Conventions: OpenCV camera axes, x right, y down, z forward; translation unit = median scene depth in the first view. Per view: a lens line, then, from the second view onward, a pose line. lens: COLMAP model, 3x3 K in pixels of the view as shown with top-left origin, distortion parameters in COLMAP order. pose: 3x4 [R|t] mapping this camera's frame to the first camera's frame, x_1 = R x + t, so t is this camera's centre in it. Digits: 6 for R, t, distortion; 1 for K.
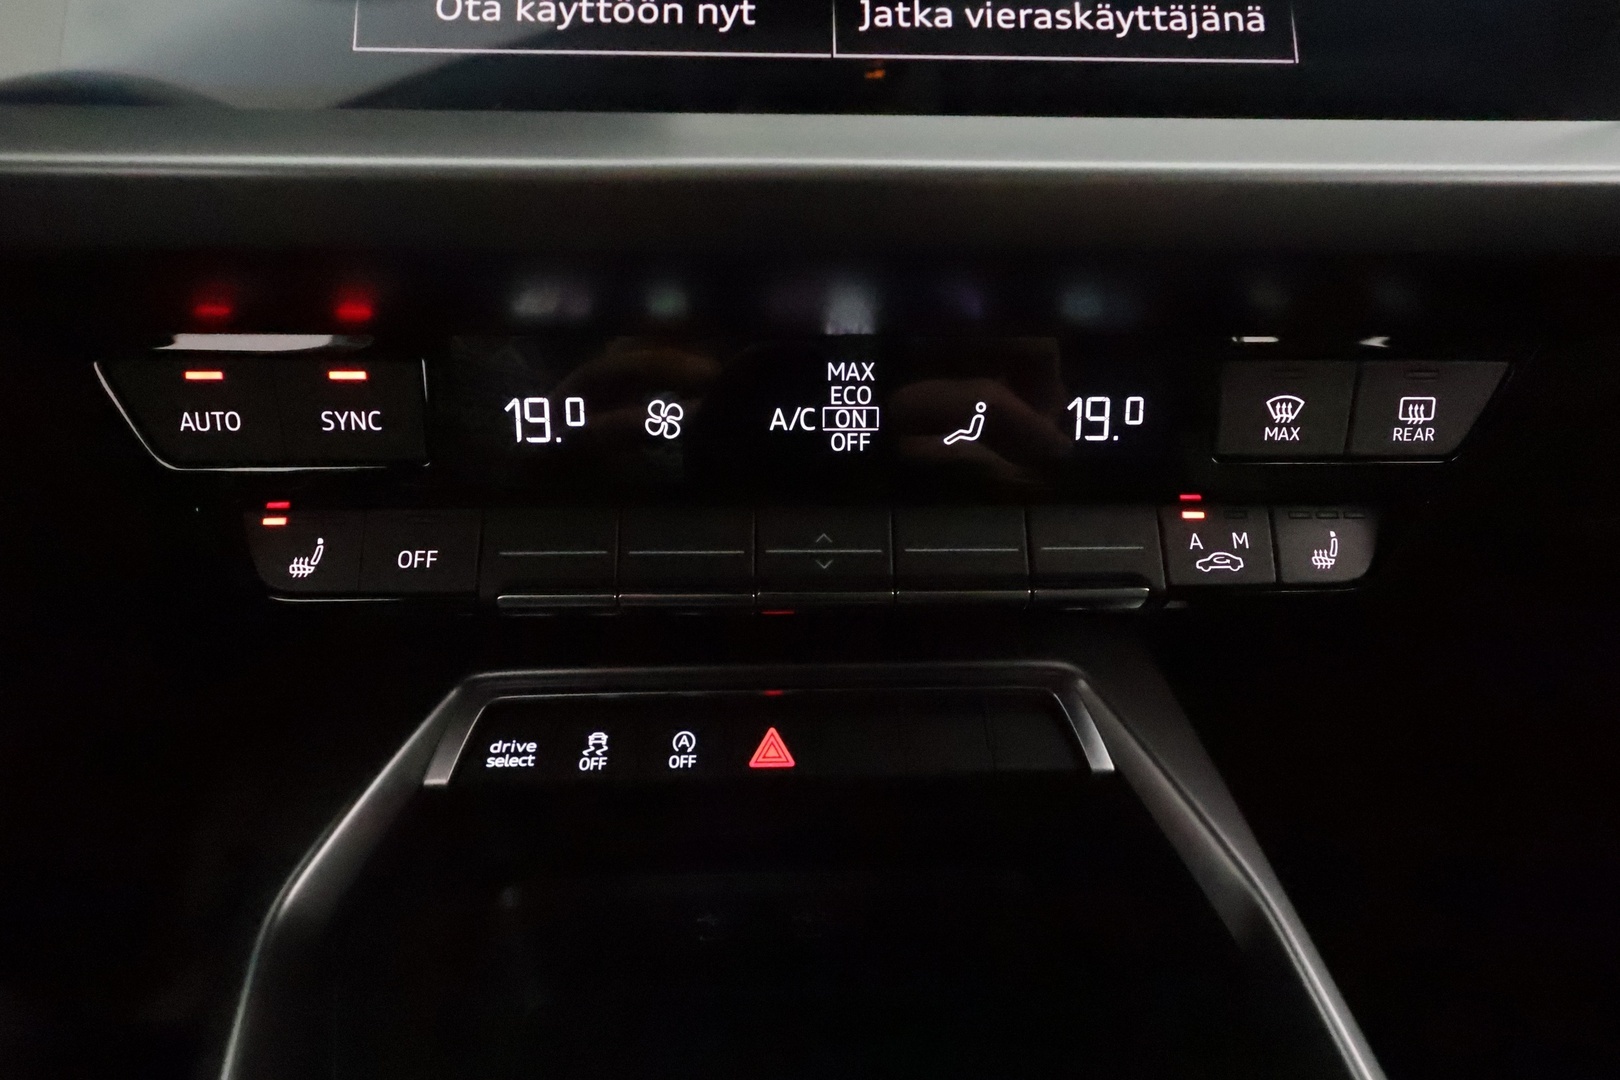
lens RADIAL K [[759.1, 0, 814.2], [0, 759.1, 541.2], [0, 0, 1]] dist [-0.007423, 0.002489]
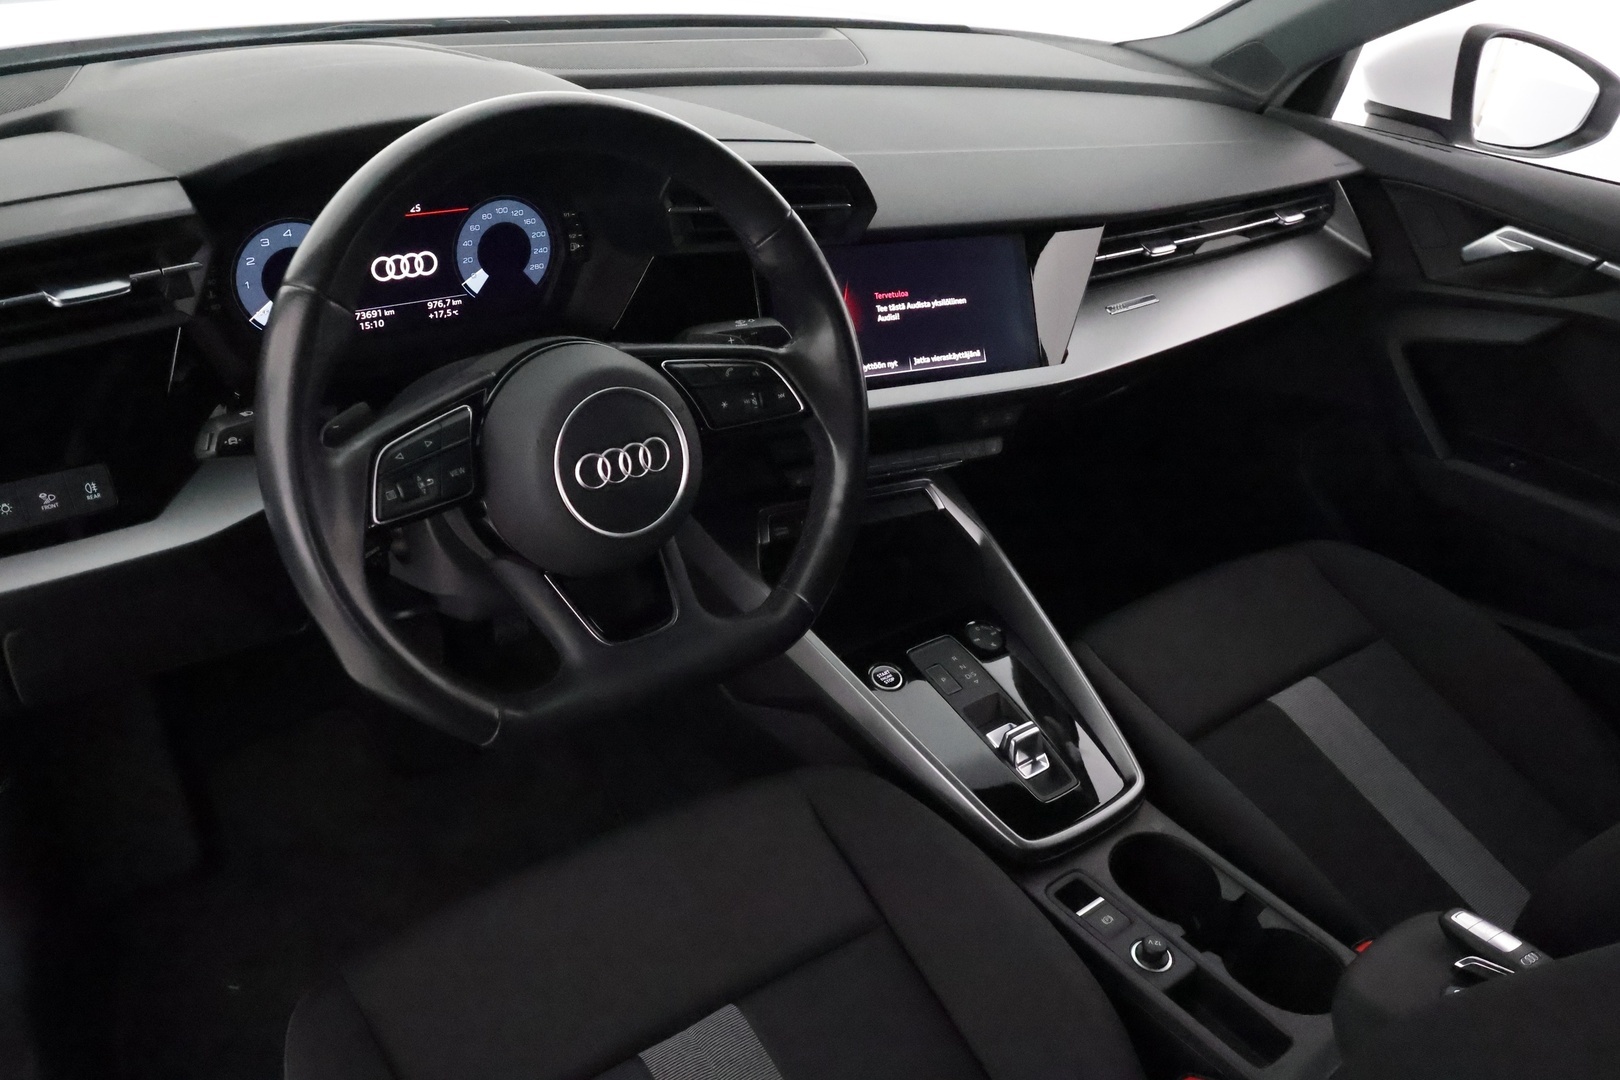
lens RADIAL K [[1275.0, 0, 817.7], [0, 1275.0, 554.5], [0, 0, 1]] dist [0.002960, -0.005736]
pose [[0.892153, -0.163145, 0.421244, -3.716552], [0.072789, 0.972239, 0.222381, -1.176117], [-0.445830, -0.167736, 0.879261, -5.545161]]
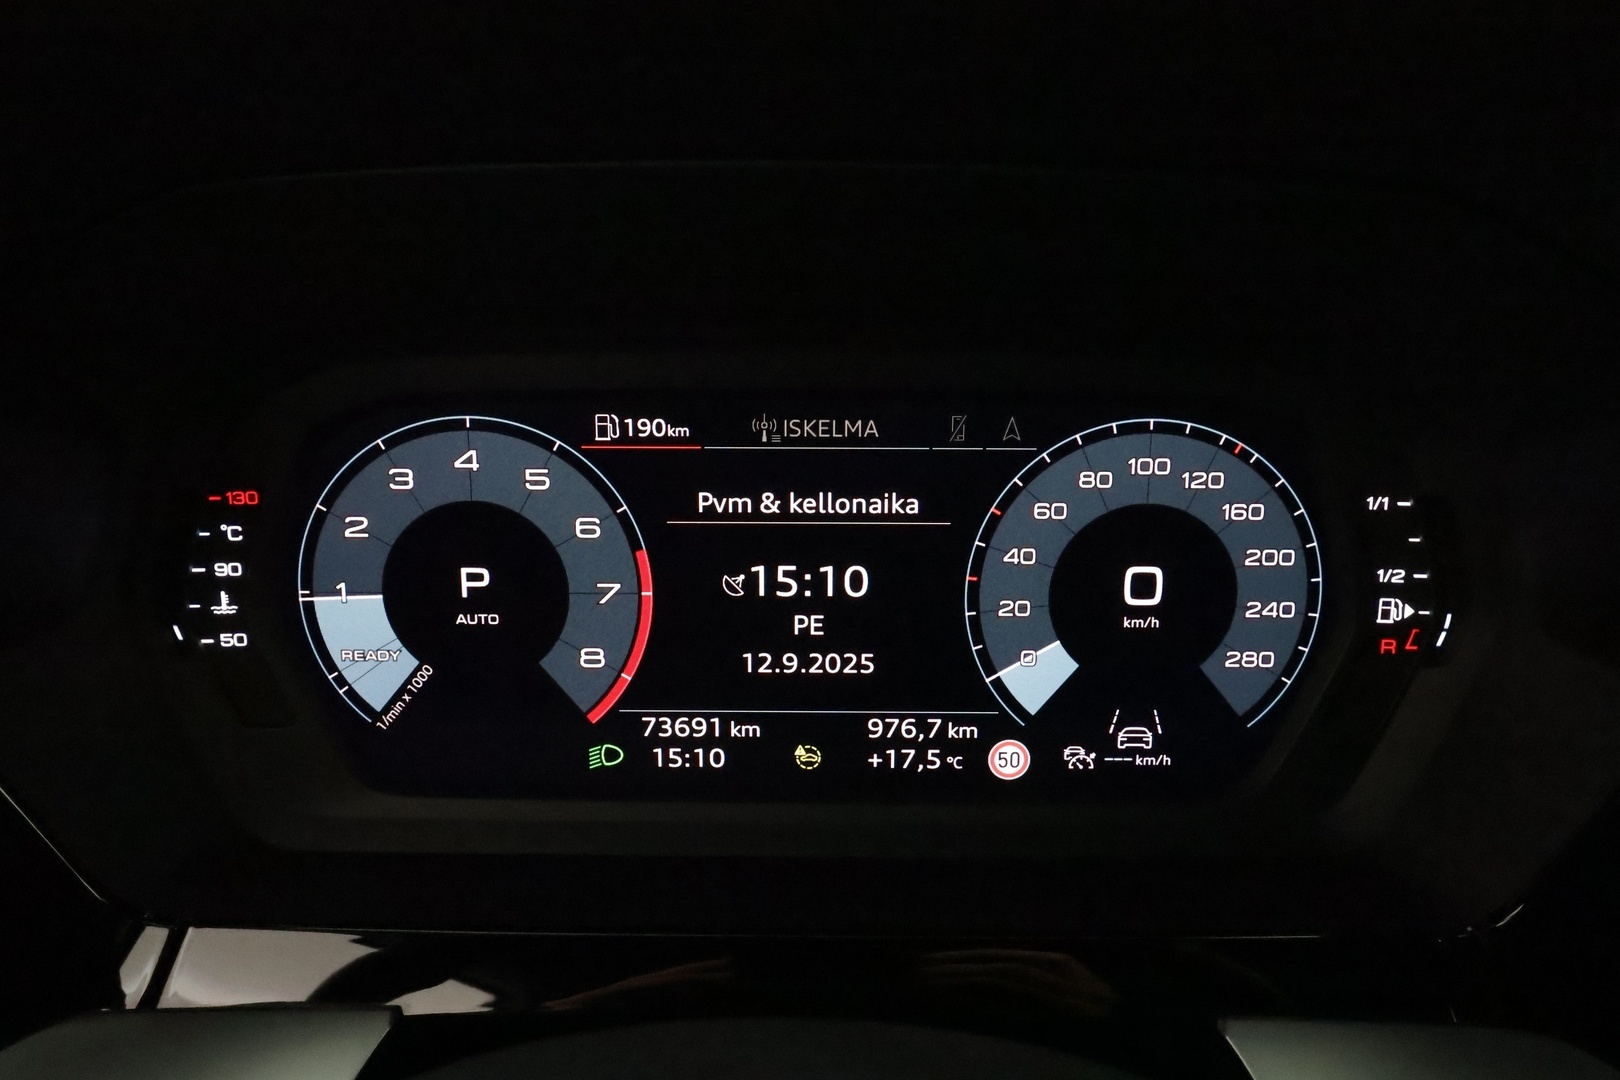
lens RADIAL K [[1275.0, 0, 801.7], [0, 1275.0, 550.3], [0, 0, 1]] dist [0.002960, -0.005736]
pose [[0.977448, 0.052345, -0.204584, -2.252504], [-0.071565, 0.993573, -0.087702, -1.206904], [0.198678, 0.100366, 0.974912, -0.887491]]
